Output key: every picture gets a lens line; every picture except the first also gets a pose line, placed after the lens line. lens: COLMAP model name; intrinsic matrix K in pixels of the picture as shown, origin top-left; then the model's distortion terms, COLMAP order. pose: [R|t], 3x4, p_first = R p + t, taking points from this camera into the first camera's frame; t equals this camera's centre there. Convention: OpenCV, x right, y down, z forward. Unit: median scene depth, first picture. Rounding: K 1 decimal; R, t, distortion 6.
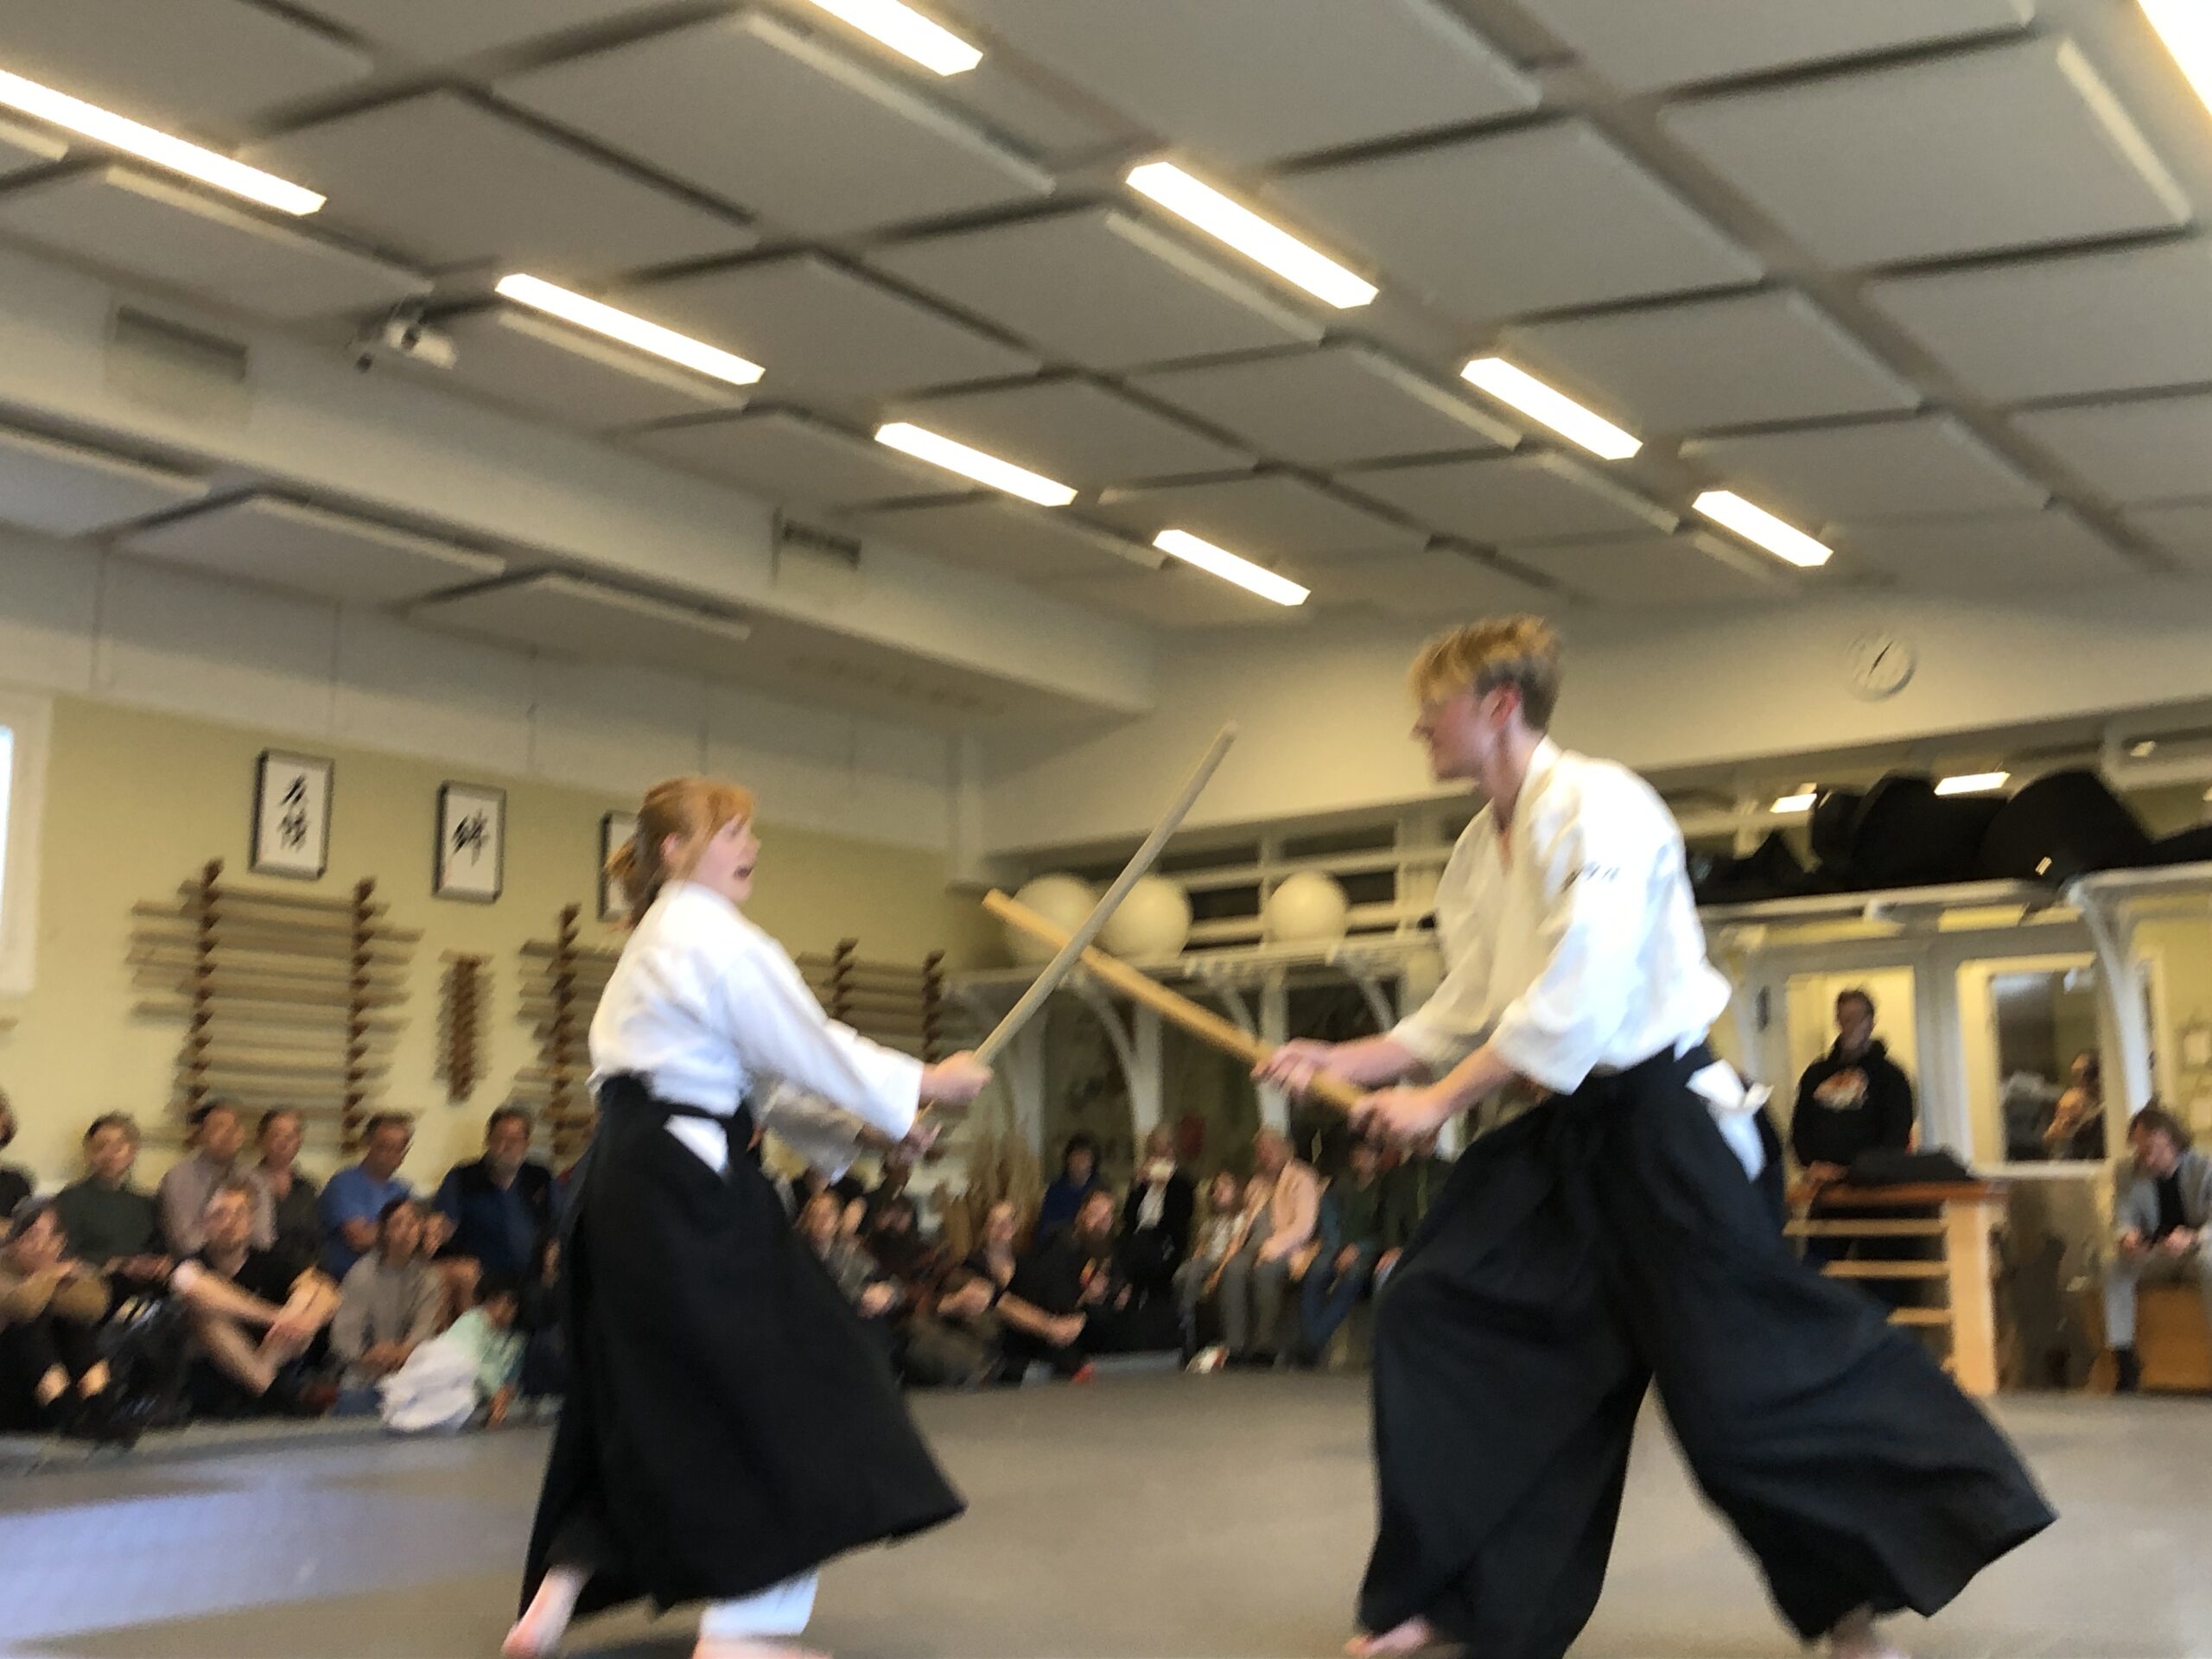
lens RADIAL K [[2461.2, 0, 1131.4], [0, 2461.2, 769.3], [0, 0, 1]] dist [0.047967, 0.000000]
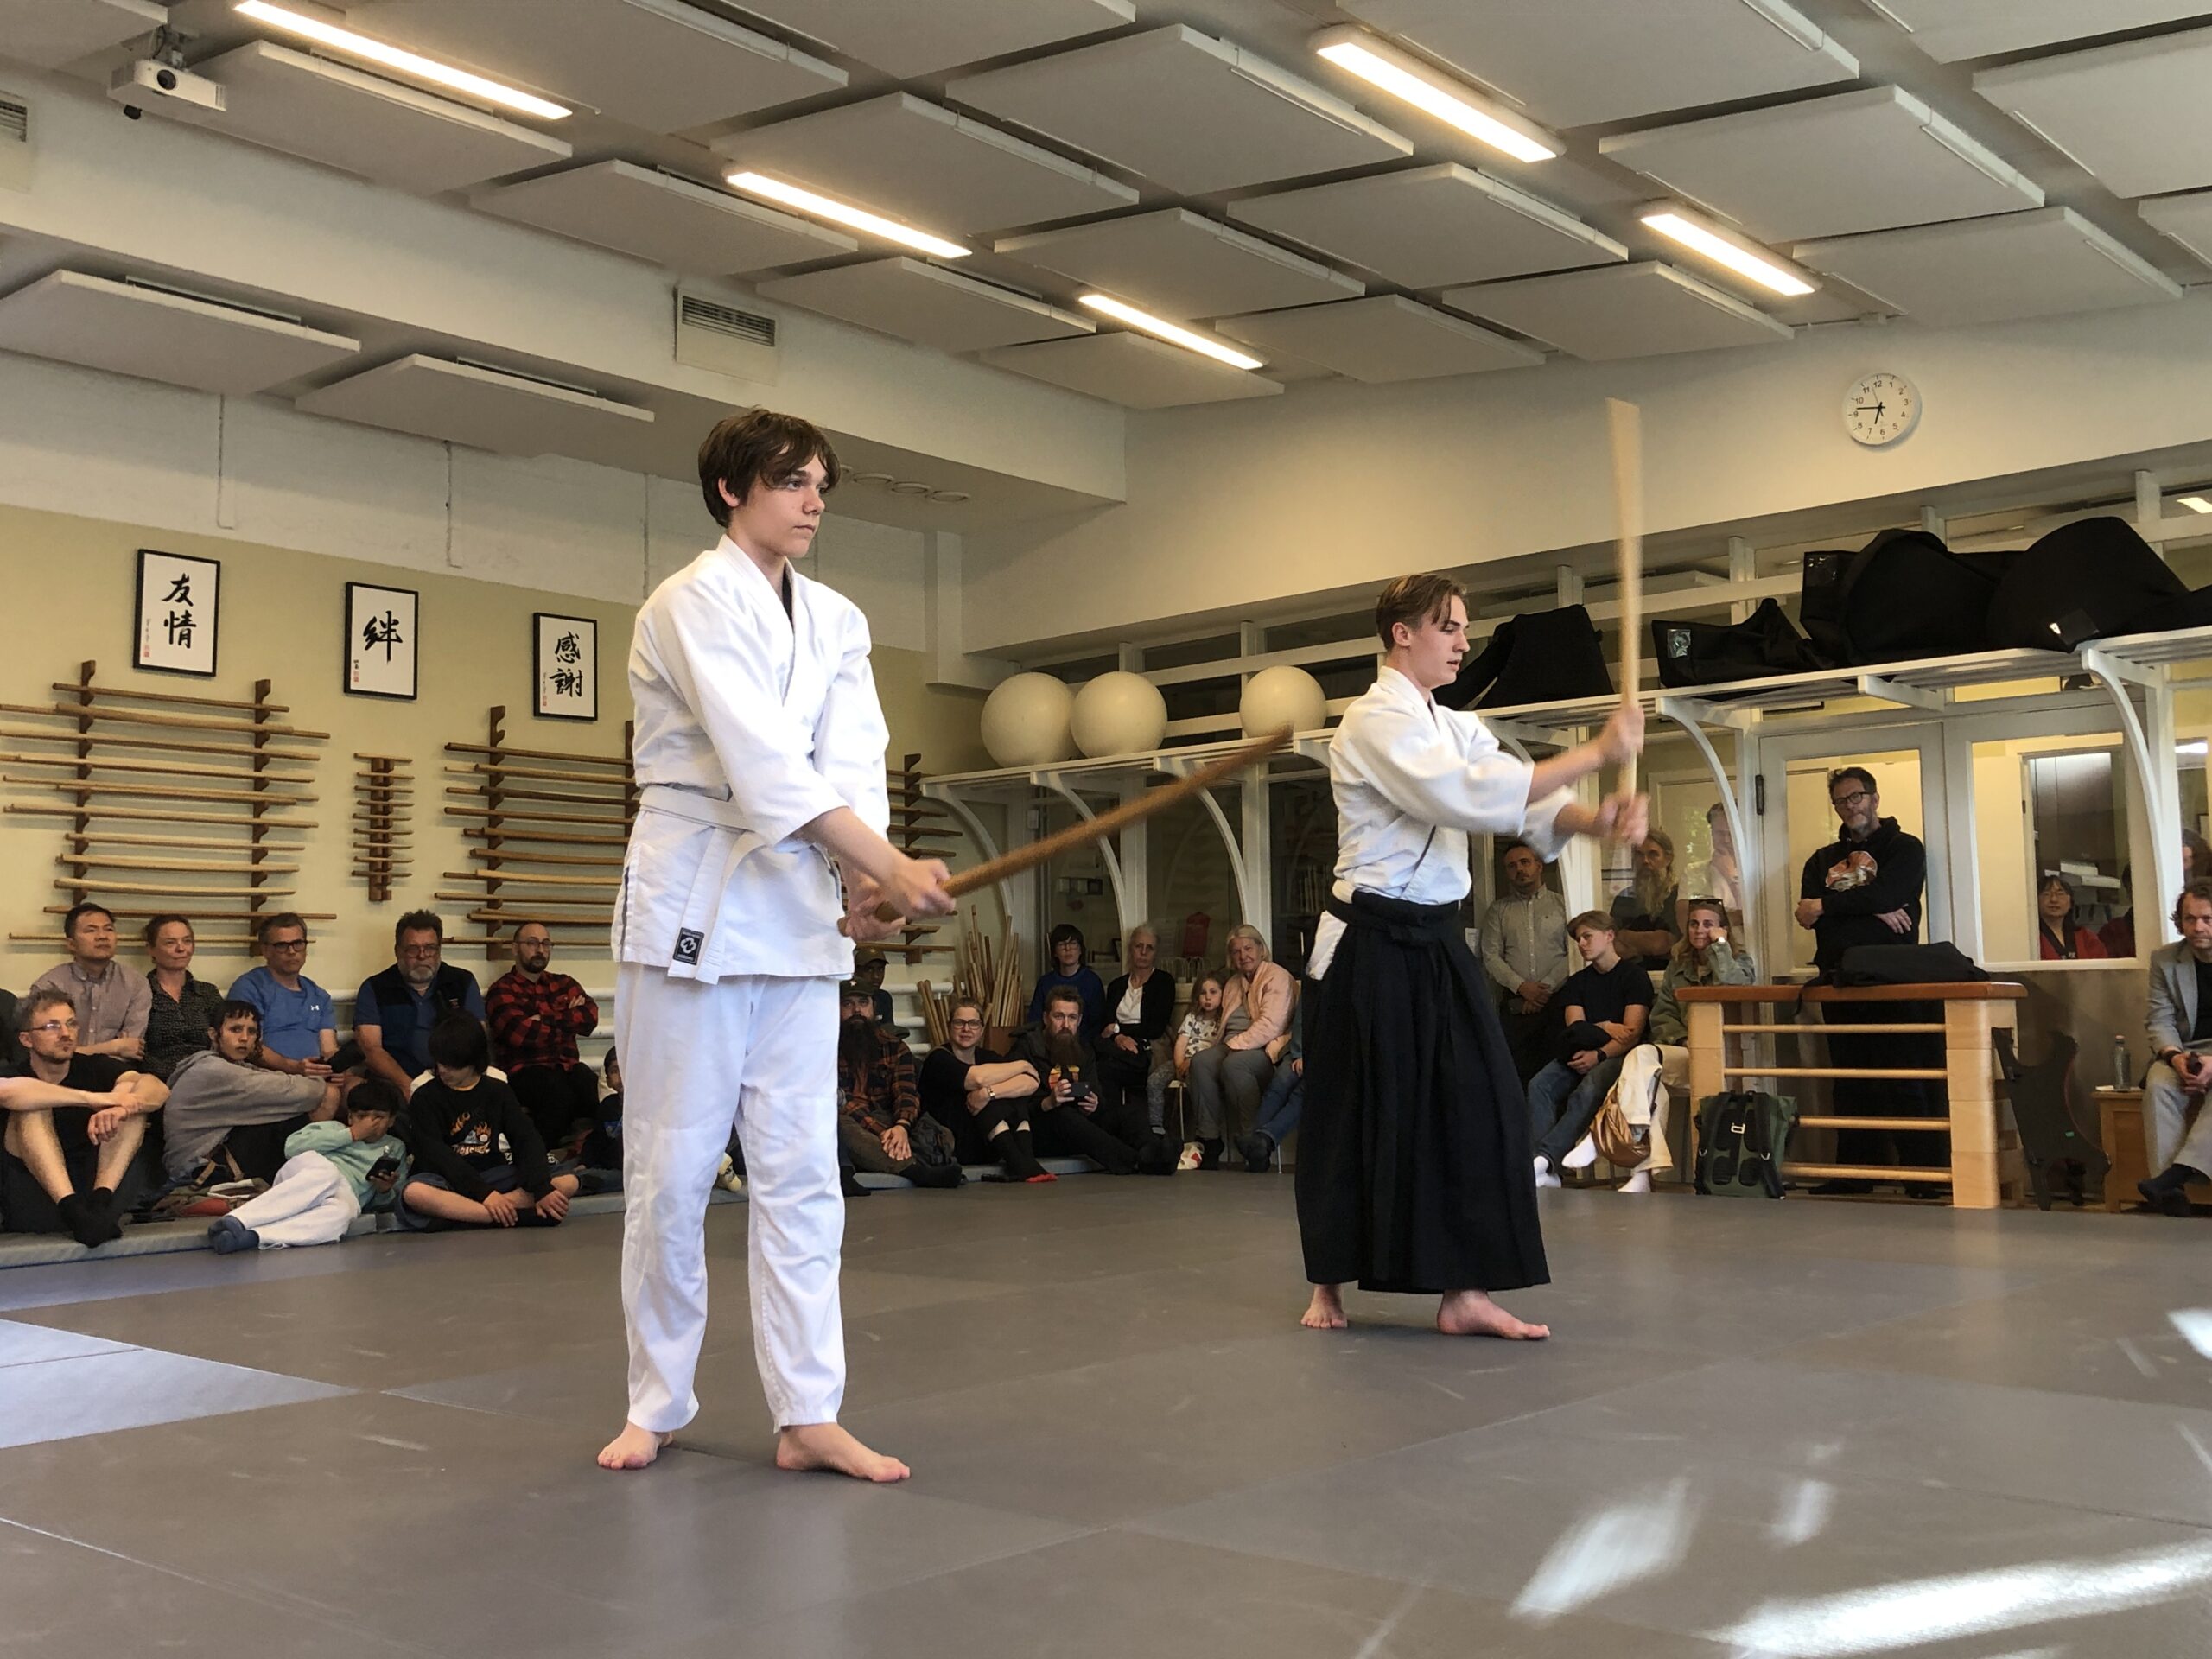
lens RADIAL K [[2236.7, 0, 1062.5], [0, 2236.7, 780.3], [0, 0, 1]] dist [0.023844, 0.000000]
pose [[0.993206, -0.013420, -0.115597, 0.103244], [0.022599, 0.996661, 0.078467, 0.021581], [0.114157, -0.080547, 0.990192, 0.151651]]
